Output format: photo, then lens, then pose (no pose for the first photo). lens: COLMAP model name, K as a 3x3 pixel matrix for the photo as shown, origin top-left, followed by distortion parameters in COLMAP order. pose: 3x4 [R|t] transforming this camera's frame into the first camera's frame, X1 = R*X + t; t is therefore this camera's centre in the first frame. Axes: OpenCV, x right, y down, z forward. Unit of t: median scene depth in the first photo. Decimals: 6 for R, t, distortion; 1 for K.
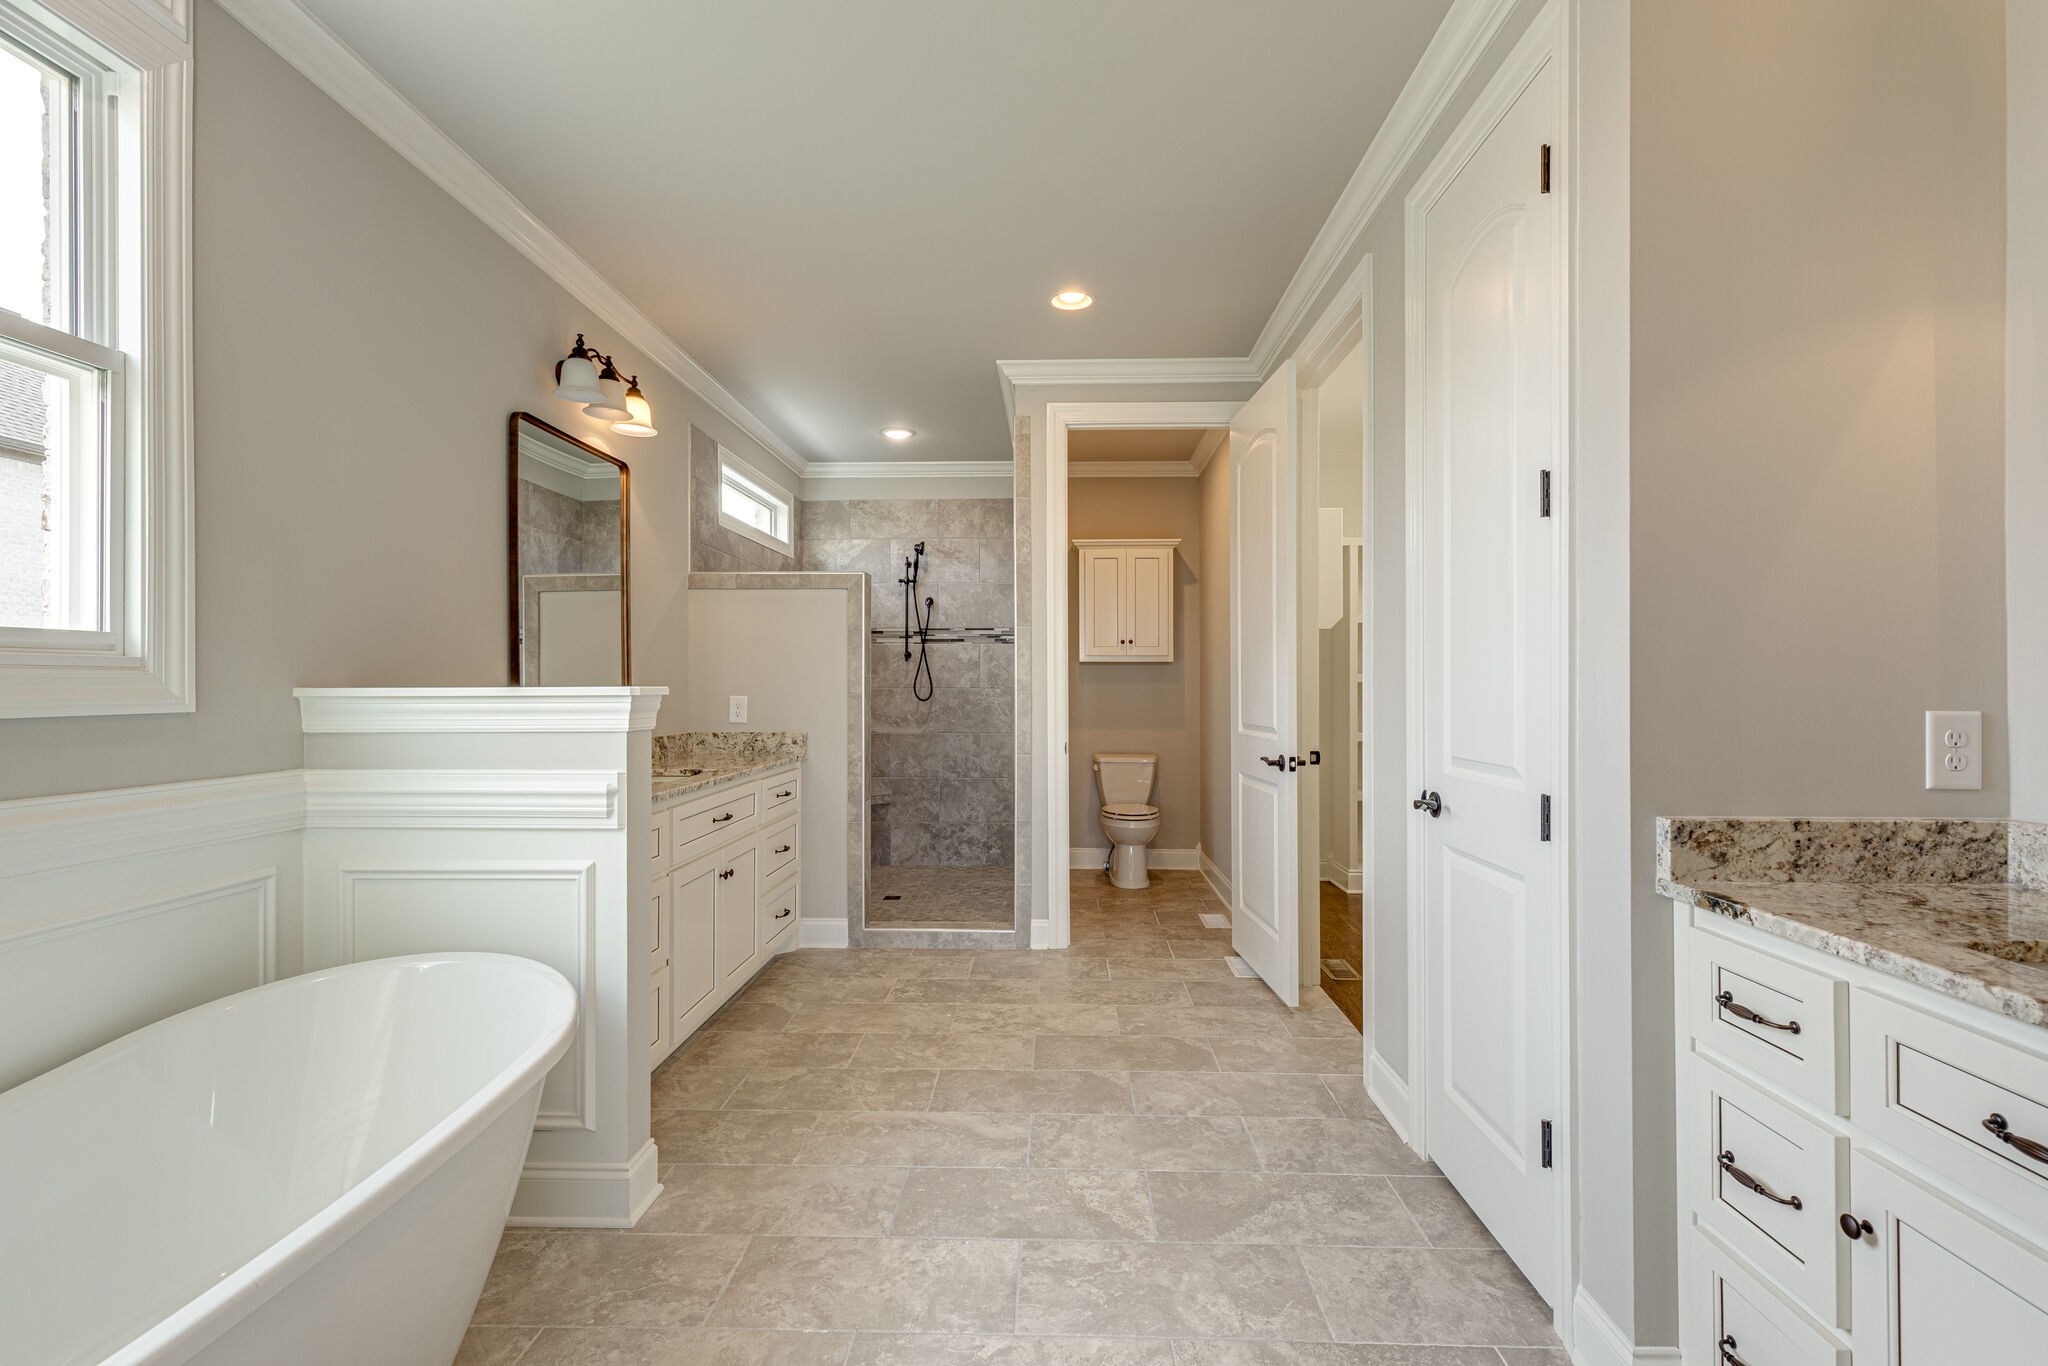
lens RADIAL K [[978.4, 0, 1030.5], [0, 978.4, 685.1], [0, 0, 1]] dist [-0.002083, -0.000312]
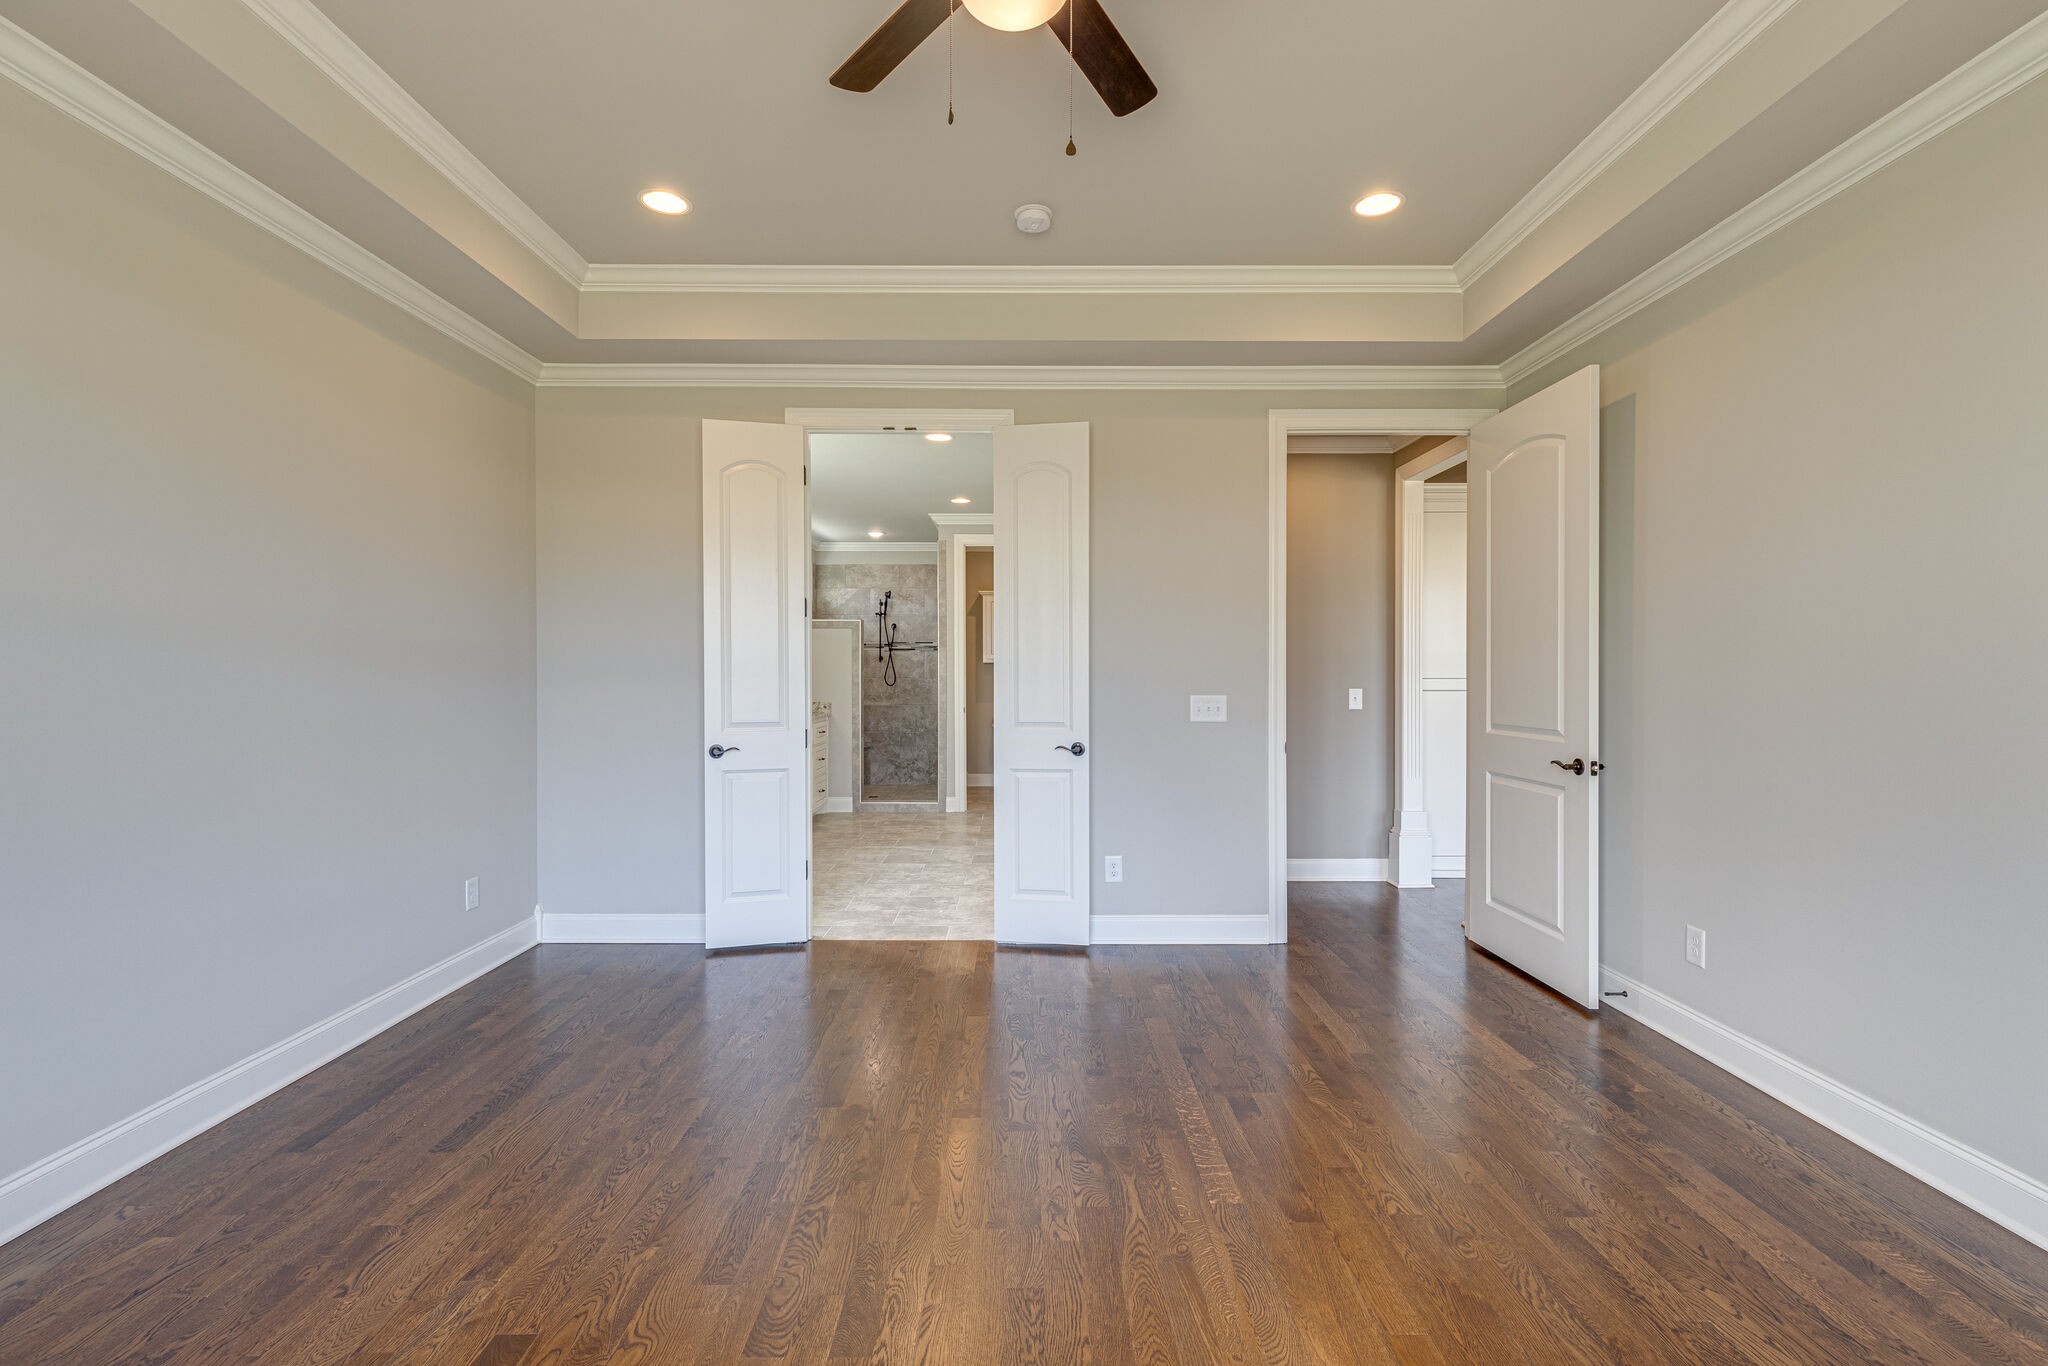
lens RADIAL K [[978.4, 0, 1030.5], [0, 978.4, 685.1], [0, 0, 1]] dist [-0.002083, -0.000312]
pose [[0.999304, 0.001092, 0.037288, 0.067326], [-0.001689, 0.999871, 0.015999, -0.012124], [-0.037266, -0.016051, 0.999176, -0.678057]]
